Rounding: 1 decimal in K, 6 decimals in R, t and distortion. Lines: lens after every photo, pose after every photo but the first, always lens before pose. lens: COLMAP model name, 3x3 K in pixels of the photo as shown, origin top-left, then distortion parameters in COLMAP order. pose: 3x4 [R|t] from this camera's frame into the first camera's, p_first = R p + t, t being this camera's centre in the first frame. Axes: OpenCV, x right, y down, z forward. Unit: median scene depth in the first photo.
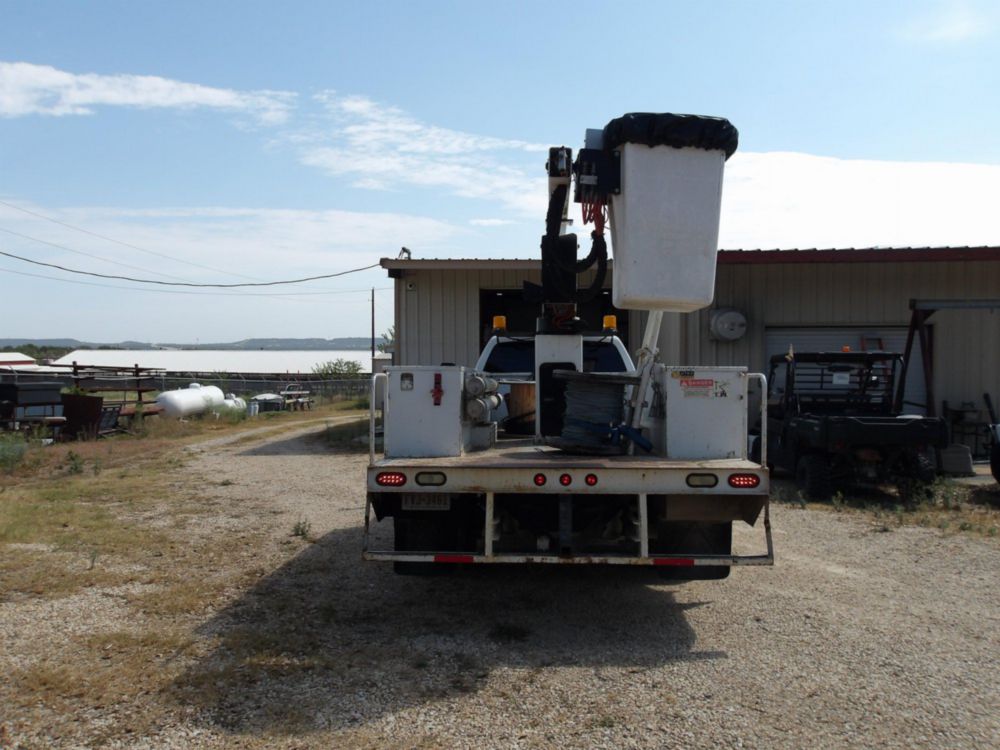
lens RADIAL K [[818.0, 0, 503.2], [0, 818.0, 378.8], [0, 0, 1]] dist [0.000373, -0.000686]
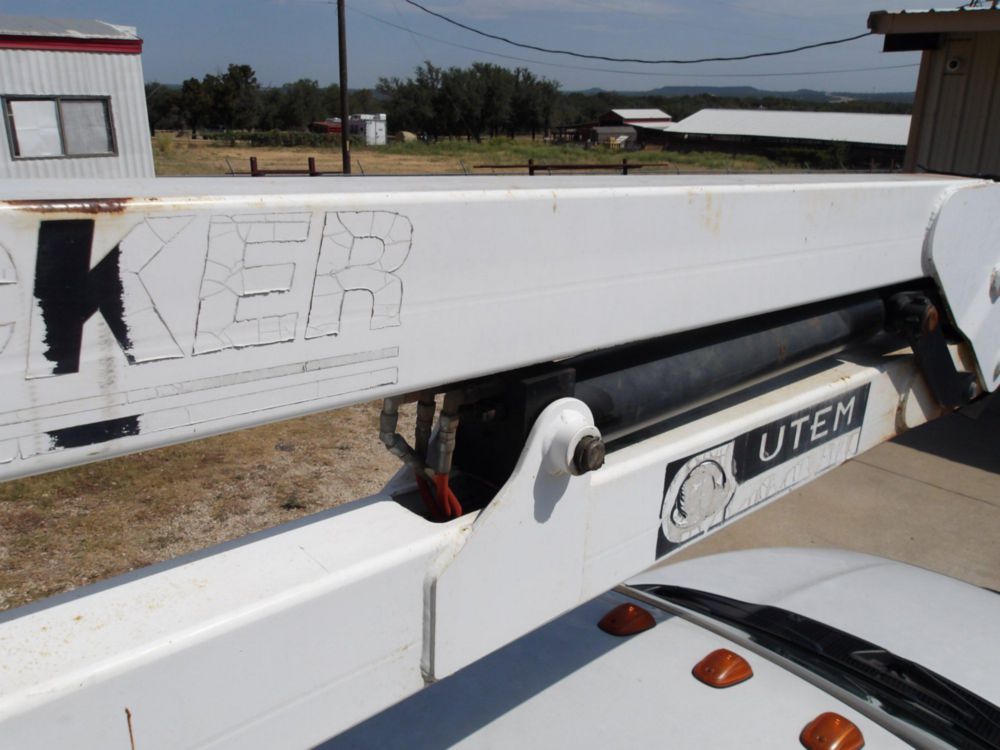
lens RADIAL K [[818.0, 0, 504.3], [0, 818.0, 369.6], [0, 0, 1]] dist [0.000373, -0.000686]
pose [[0.723048, 0.230295, -0.651280, 0.208098], [-0.038455, 0.954751, 0.294911, -0.260086], [0.689727, -0.188190, 0.699186, 1.519283]]
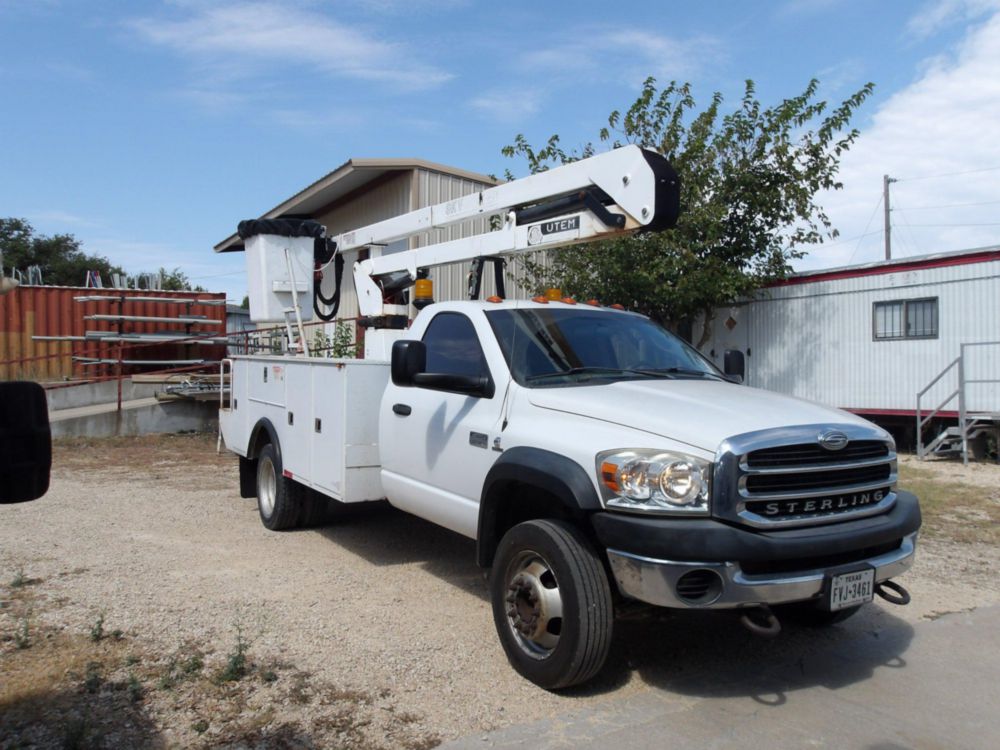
lens RADIAL K [[818.0, 0, 501.3], [0, 818.0, 376.1], [0, 0, 1]] dist [0.000373, -0.000686]
pose [[-0.827256, -0.004560, -0.561807, 0.727494], [-0.019656, 0.999590, 0.020829, -0.016484], [0.561481, 0.028274, -0.827006, 2.517143]]
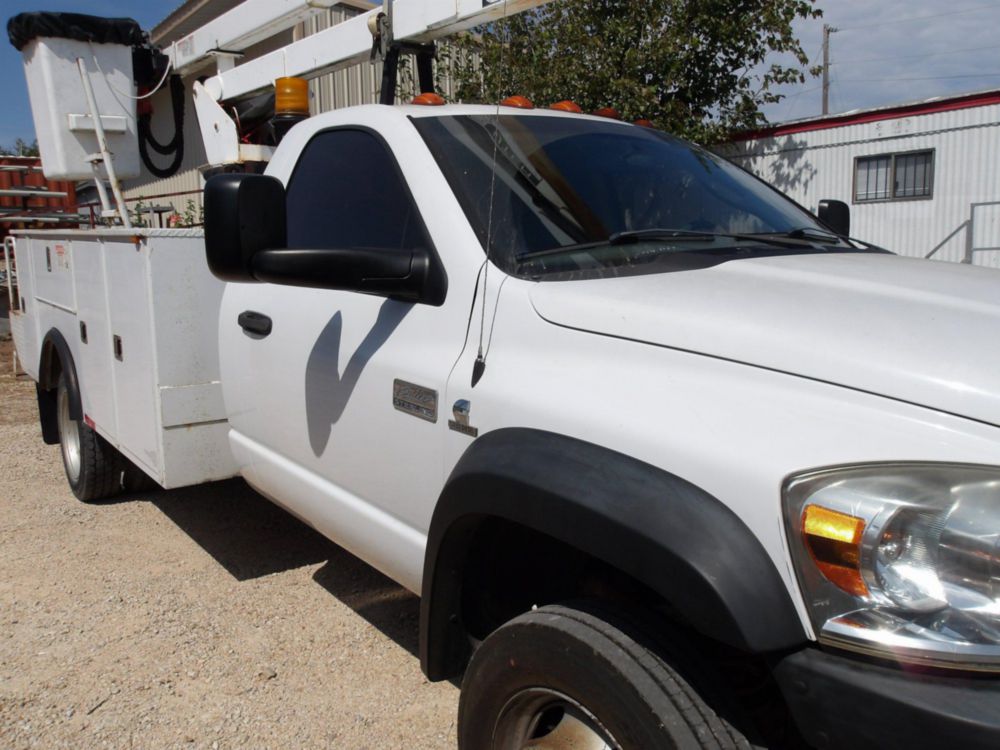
lens RADIAL K [[818.0, 0, 495.0], [0, 818.0, 372.4], [0, 0, 1]] dist [0.000373, -0.000686]
pose [[-0.763625, 0.104111, -0.637210, 0.489185], [-0.001529, 0.986620, 0.163031, -0.006243], [0.645658, 0.125469, -0.753249, 2.124550]]
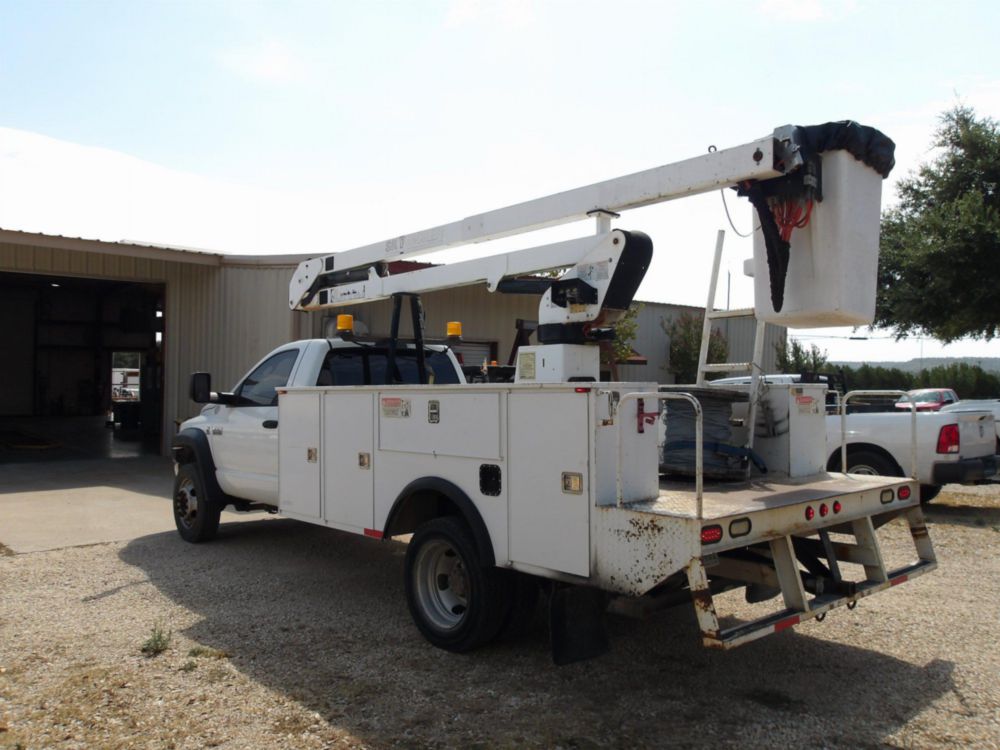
lens RADIAL K [[818.0, 0, 504.0], [0, 818.0, 379.0], [0, 0, 1]] dist [0.000373, -0.000686]
pose [[0.708417, 0.005913, 0.705769, -0.702635], [0.001576, 0.999949, -0.009960, -0.011022], [-0.705792, 0.008168, 0.708372, 0.530229]]
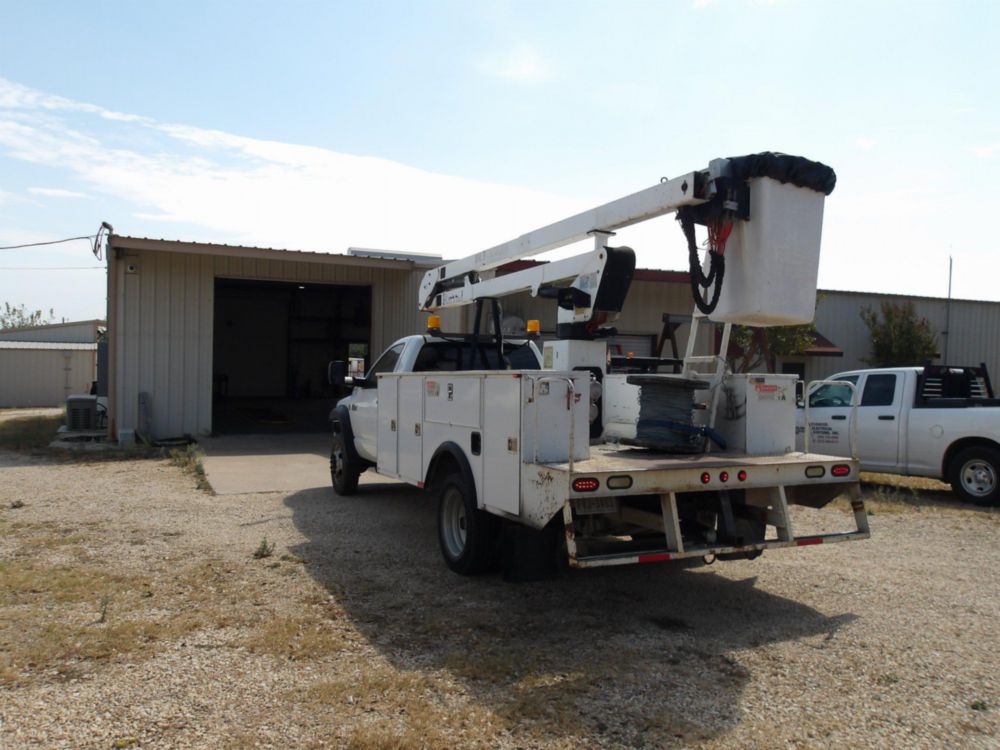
lens RADIAL K [[818.0, 0, 503.8], [0, 818.0, 380.4], [0, 0, 1]] dist [0.000373, -0.000686]
pose [[0.883758, 0.007269, 0.467888, -0.609542], [-0.010647, 0.999933, 0.004575, -0.007167], [-0.467823, -0.009025, 0.883776, 0.145941]]
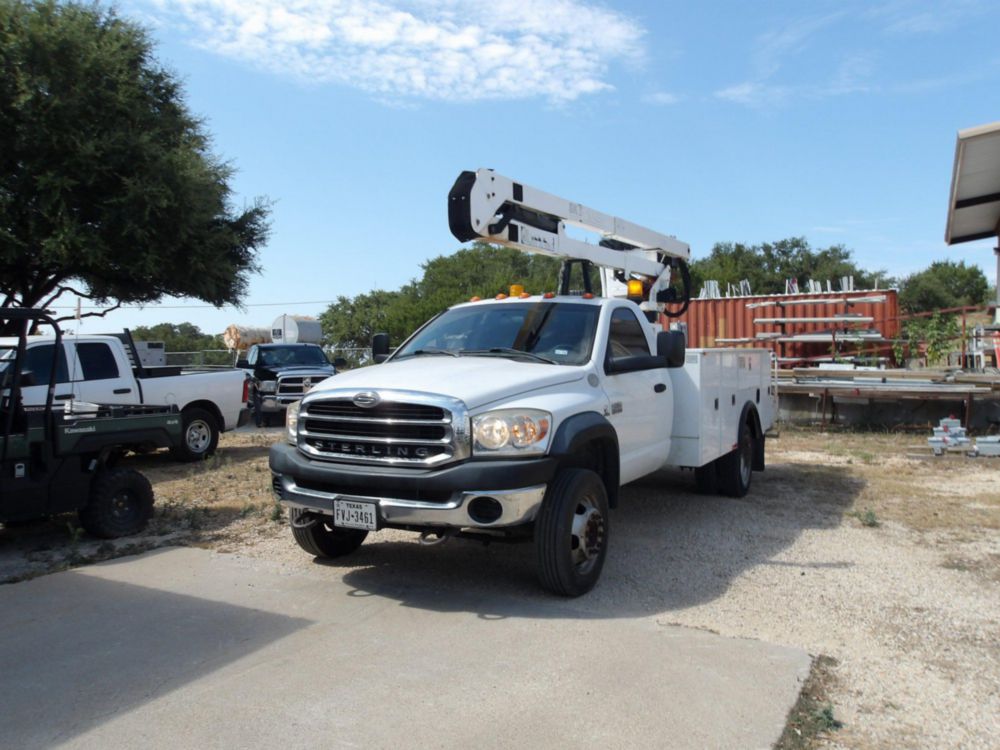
lens RADIAL K [[818.0, 0, 500.2], [0, 818.0, 378.3], [0, 0, 1]] dist [0.000373, -0.000686]
pose [[-0.901147, -0.016486, 0.433200, -0.379289], [-0.002678, 0.999469, 0.032466, -0.006247], [-0.433505, 0.028096, -0.900713, 2.831753]]
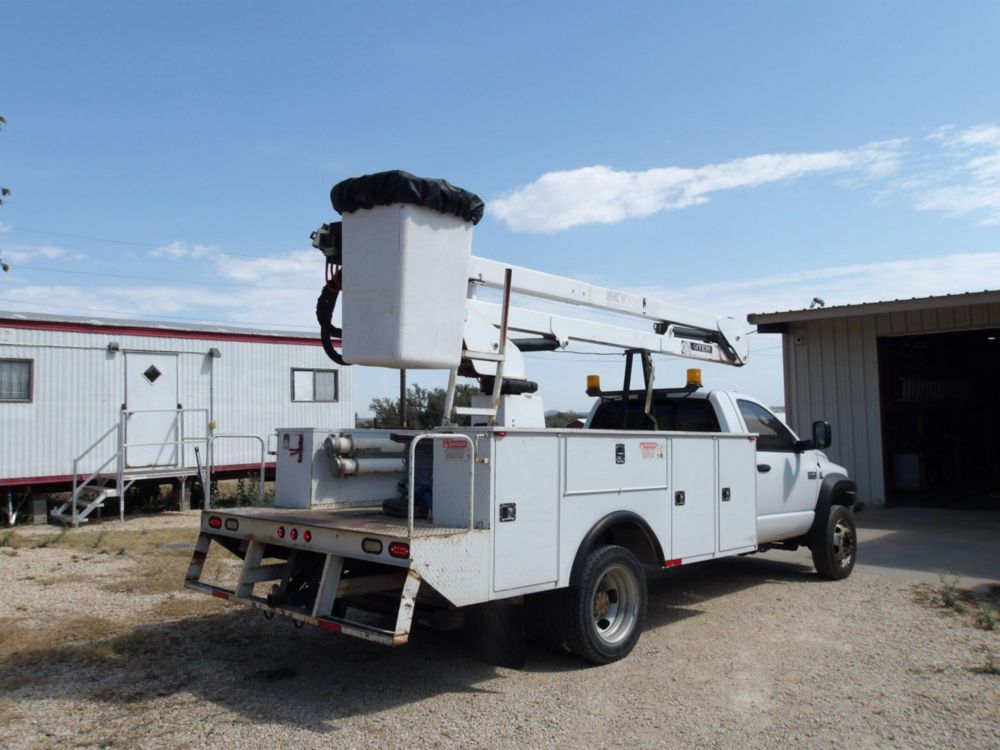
lens RADIAL K [[818.0, 0, 501.7], [0, 818.0, 374.8], [0, 0, 1]] dist [0.000373, -0.000686]
pose [[0.752392, -0.049681, -0.656839, 0.859852], [-0.003627, 0.996824, -0.079550, 0.000306], [0.658705, 0.062236, 0.749823, 0.319161]]
